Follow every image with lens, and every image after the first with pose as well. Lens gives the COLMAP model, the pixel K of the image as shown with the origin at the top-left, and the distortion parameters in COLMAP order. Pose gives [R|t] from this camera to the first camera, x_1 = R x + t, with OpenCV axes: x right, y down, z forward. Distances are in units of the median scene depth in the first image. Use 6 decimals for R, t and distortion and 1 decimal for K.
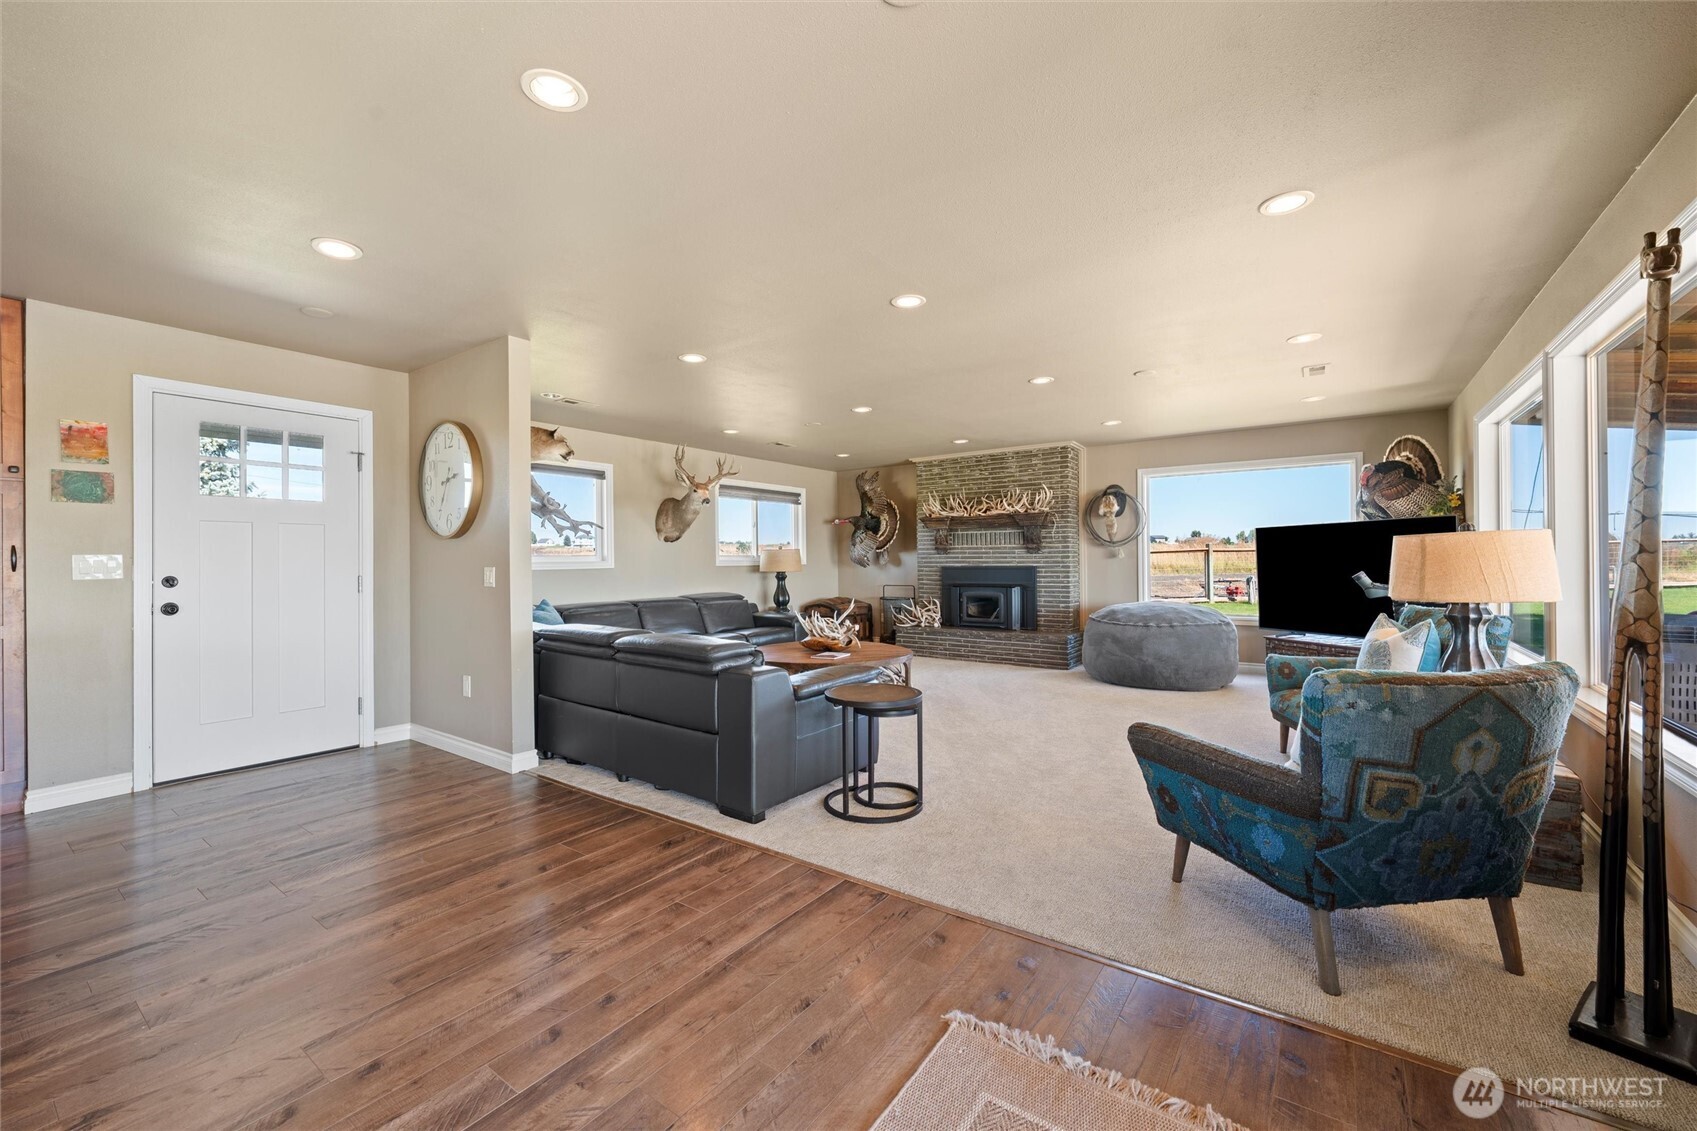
lens RADIAL K [[636.8, 0, 846.8], [0, 636.8, 558.0], [0, 0, 1]] dist [-0.001475, -0.000212]
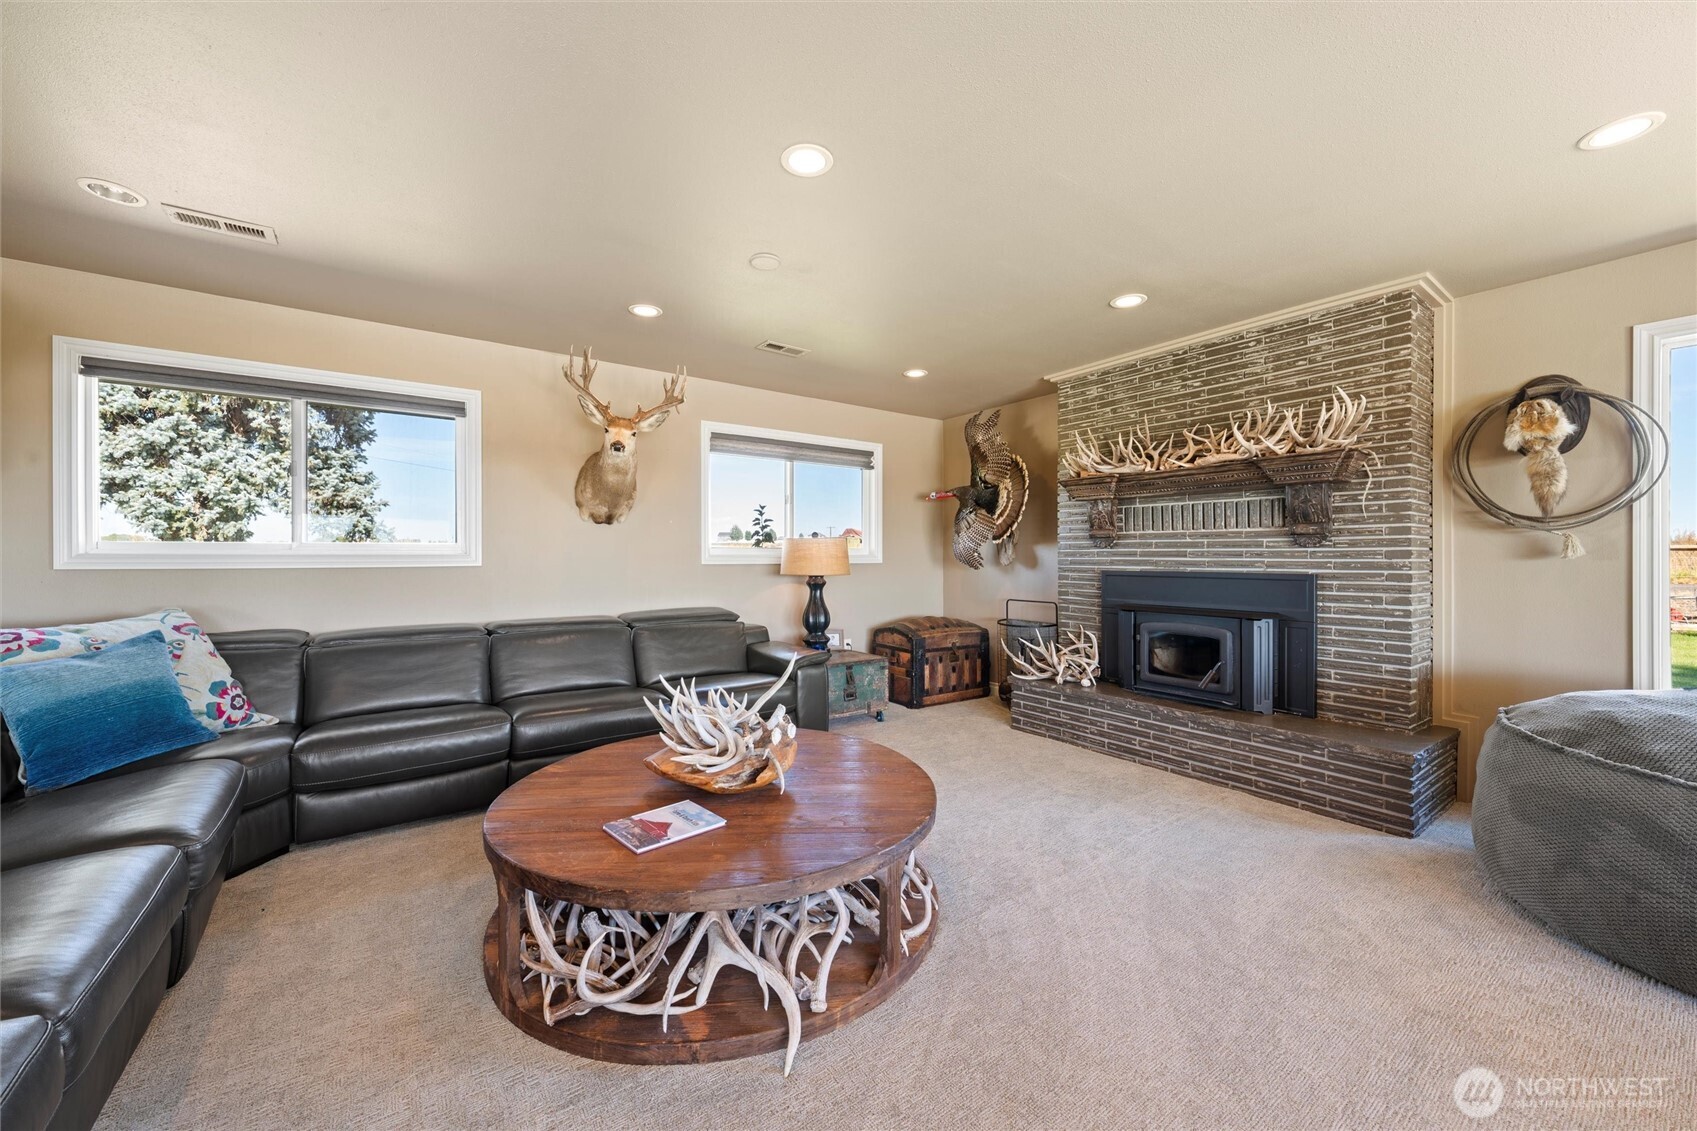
lens RADIAL K [[636.8, 0, 846.8], [0, 636.8, 558.0], [0, 0, 1]] dist [-0.001475, -0.000212]
pose [[0.951751, 0.009672, -0.306720, 0.112800], [-0.007788, 0.999943, 0.007366, 0.000570], [0.306774, -0.004622, 0.951771, 0.442479]]
